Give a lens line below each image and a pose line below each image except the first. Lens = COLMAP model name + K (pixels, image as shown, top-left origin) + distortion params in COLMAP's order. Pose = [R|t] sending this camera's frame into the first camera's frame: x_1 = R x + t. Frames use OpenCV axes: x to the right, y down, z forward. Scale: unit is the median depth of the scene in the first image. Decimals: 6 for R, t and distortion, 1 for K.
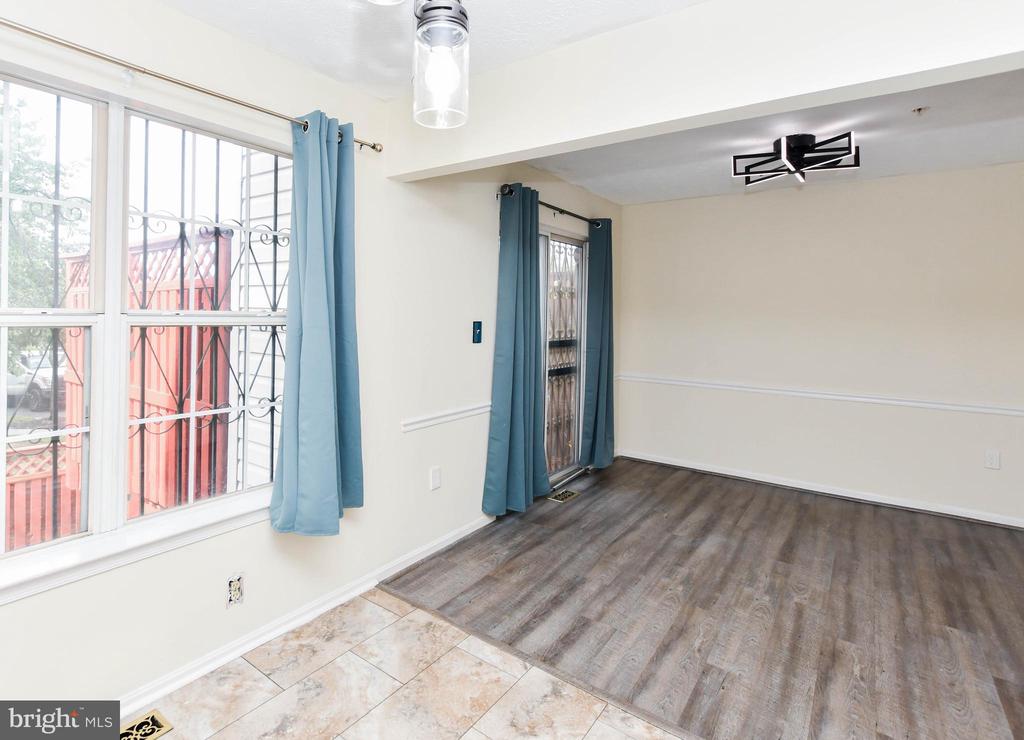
lens RADIAL K [[531.9, 0, 451.7], [0, 531.9, 312.5], [0, 0, 1]] dist [-0.003772, 0.000759]
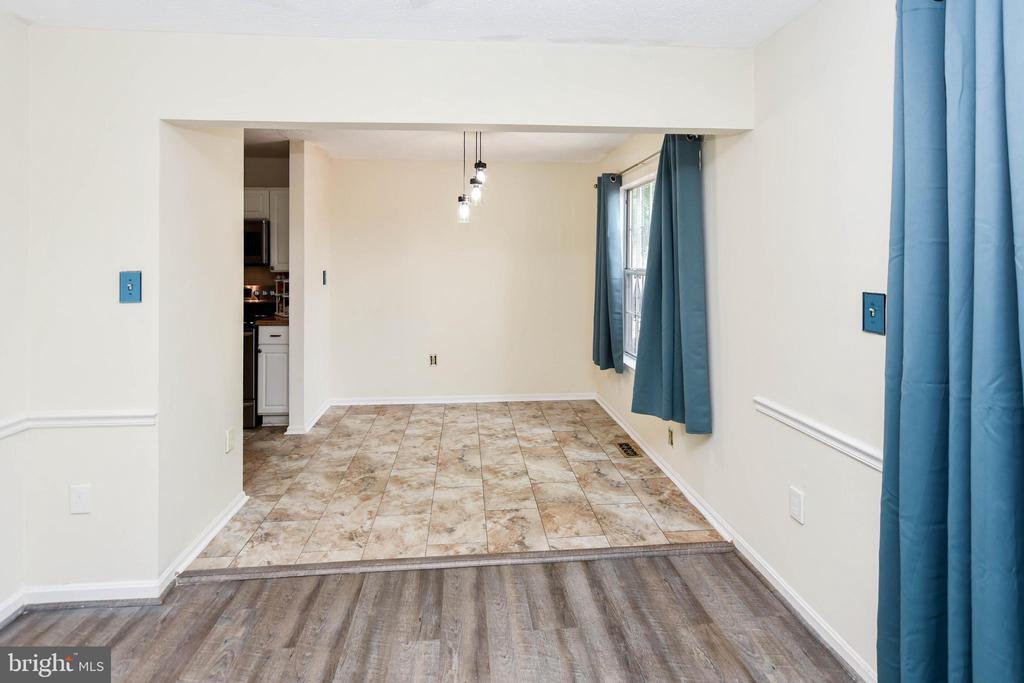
lens RADIAL K [[479.1, 0, 511.7], [0, 479.1, 263.8], [0, 0, 1]] dist [-0.002136, 0.001325]
pose [[-0.716177, -0.012898, -0.697800, 0.754299], [-0.012813, 0.999904, -0.005332, -0.006166], [0.697801, 0.005123, -0.716273, 1.290081]]
